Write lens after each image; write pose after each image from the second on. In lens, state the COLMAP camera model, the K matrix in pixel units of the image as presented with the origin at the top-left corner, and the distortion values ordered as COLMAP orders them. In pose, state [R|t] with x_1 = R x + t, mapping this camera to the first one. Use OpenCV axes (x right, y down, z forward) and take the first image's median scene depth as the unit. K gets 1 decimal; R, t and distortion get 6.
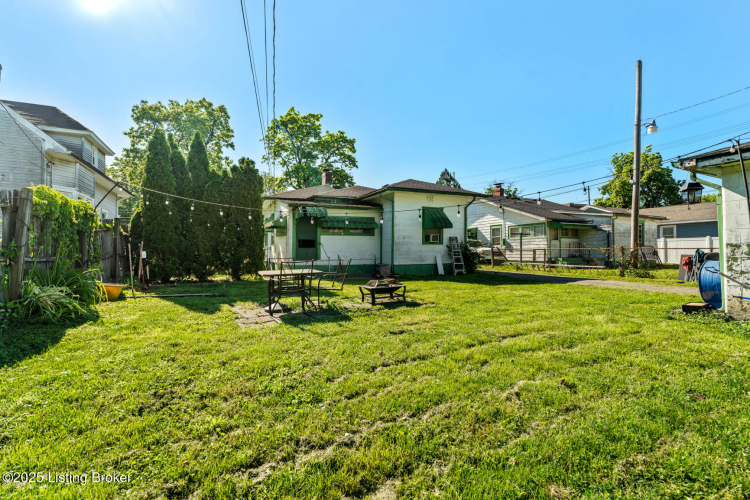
lens RADIAL K [[344.6, 0, 374.8], [0, 344.6, 250.4], [0, 0, 1]] dist [-0.004284, -0.000525]
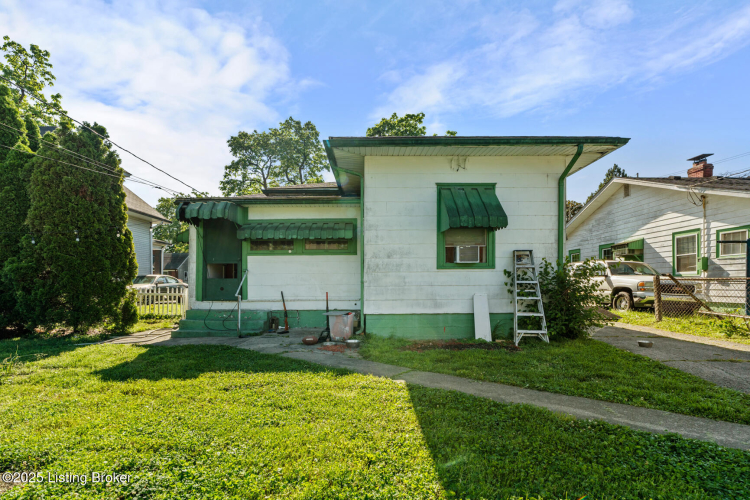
lens RADIAL K [[344.6, 0, 380.9], [0, 344.6, 286.6], [0, 0, 1]] dist [-0.004284, -0.000525]
pose [[0.904553, 0.004435, -0.426337, 0.259494], [0.002318, 0.999880, 0.015320, -0.001654], [0.426354, -0.014846, 0.904435, 0.566658]]
